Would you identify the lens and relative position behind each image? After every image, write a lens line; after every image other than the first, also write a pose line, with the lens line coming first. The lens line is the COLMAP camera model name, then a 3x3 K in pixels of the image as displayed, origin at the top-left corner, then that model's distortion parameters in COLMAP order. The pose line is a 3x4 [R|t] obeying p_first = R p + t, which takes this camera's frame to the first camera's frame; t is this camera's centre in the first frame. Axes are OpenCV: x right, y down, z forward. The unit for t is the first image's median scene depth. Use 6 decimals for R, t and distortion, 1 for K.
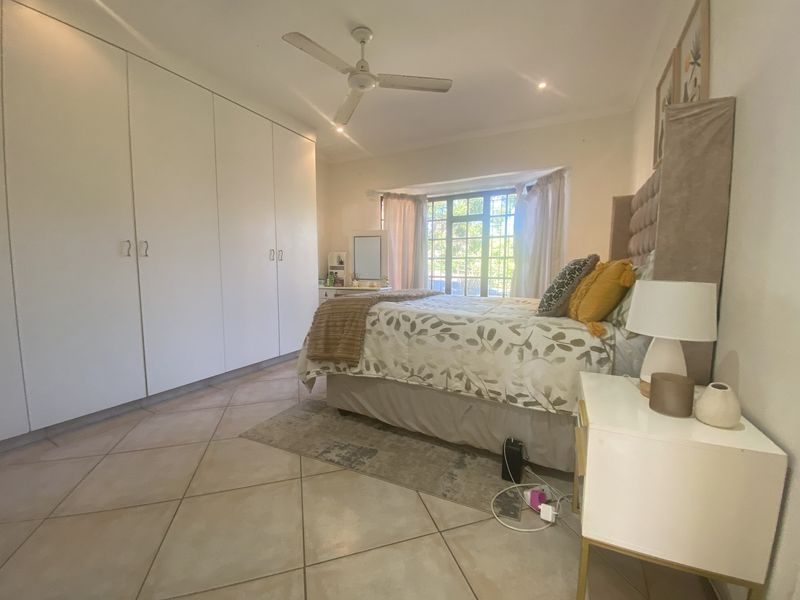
lens RADIAL K [[325.4, 0, 403.0], [0, 325.4, 295.8], [0, 0, 1]] dist [-0.010063, -0.008151]
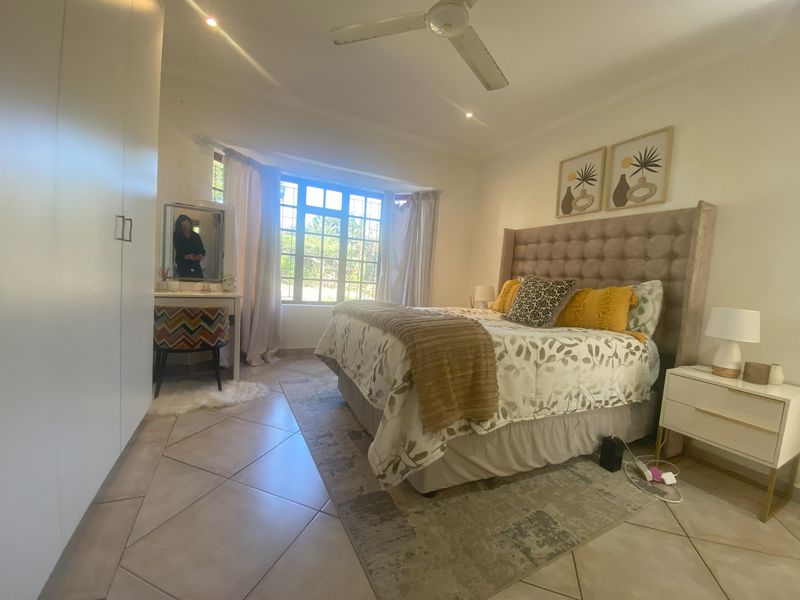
lens RADIAL K [[325.4, 0, 399.2], [0, 325.4, 299.9], [0, 0, 1]] dist [-0.010063, -0.008151]
pose [[0.603534, -0.020796, 0.797066, -0.925622], [-0.001264, 0.999634, 0.027038, -0.077174], [-0.797336, -0.017326, 0.603286, 0.796472]]
